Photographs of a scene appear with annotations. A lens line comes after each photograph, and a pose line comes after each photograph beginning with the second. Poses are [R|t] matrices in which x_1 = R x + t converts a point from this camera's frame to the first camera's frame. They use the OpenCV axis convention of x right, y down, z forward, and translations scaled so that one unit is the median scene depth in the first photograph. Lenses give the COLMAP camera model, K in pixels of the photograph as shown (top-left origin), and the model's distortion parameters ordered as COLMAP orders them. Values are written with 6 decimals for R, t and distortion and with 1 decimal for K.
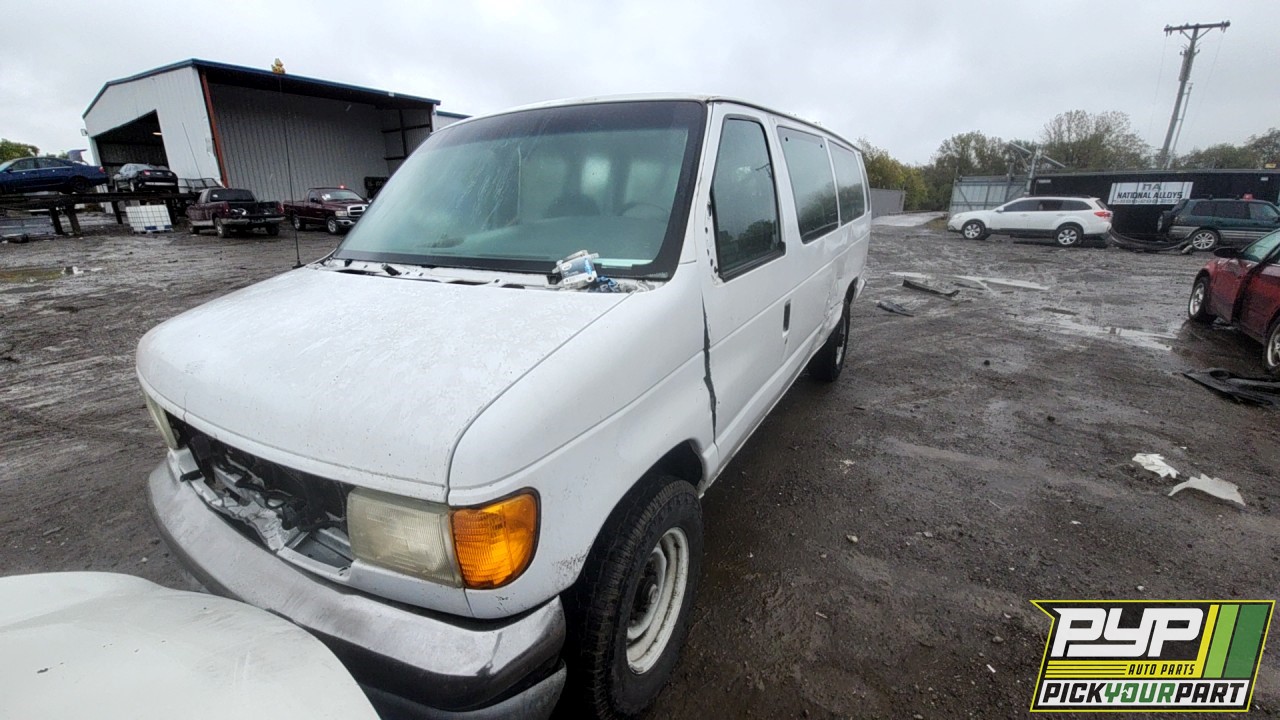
lens RADIAL K [[504.1, 0, 640.0], [0, 504.1, 360.0], [0, 0, 1]] dist [0.000485, -0.012639]
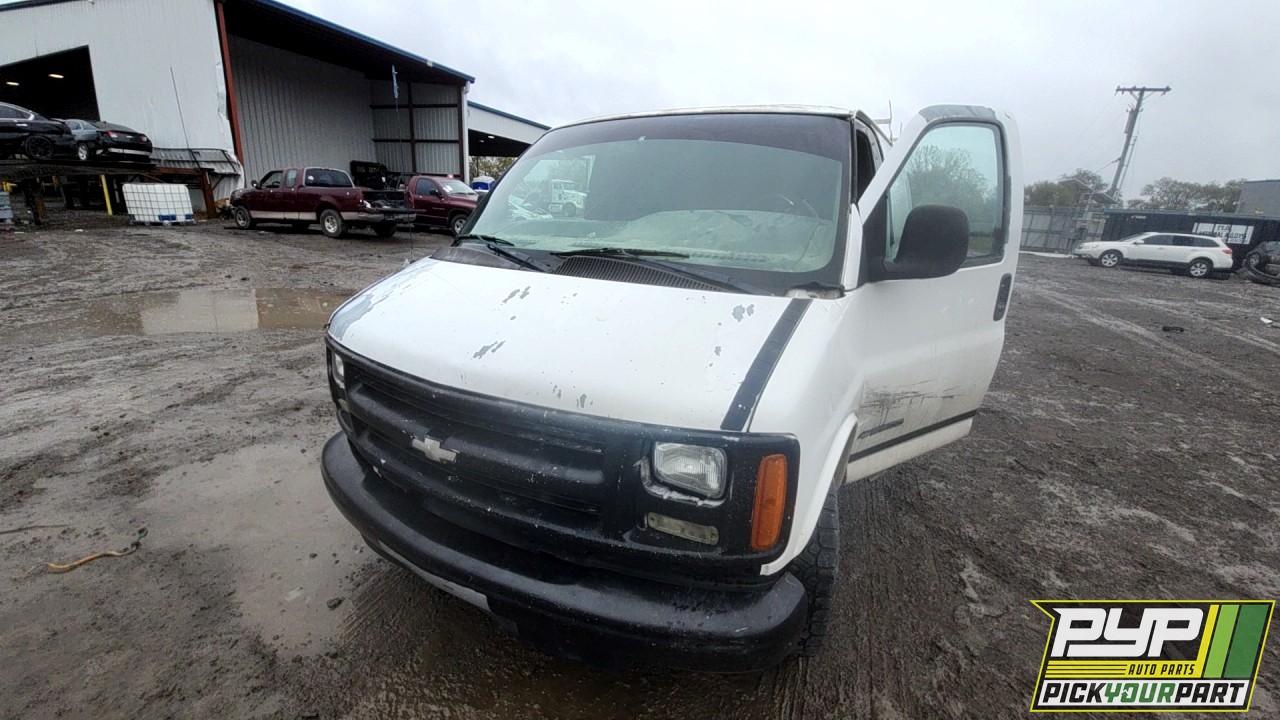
lens RADIAL K [[504.1, 0, 640.0], [0, 504.1, 360.0], [0, 0, 1]] dist [0.000485, -0.012639]
pose [[0.964782, -0.025977, 0.261766, -0.541725], [0.027282, 0.999627, -0.001350, -0.053752], [-0.261633, 0.008444, 0.965130, 0.182159]]
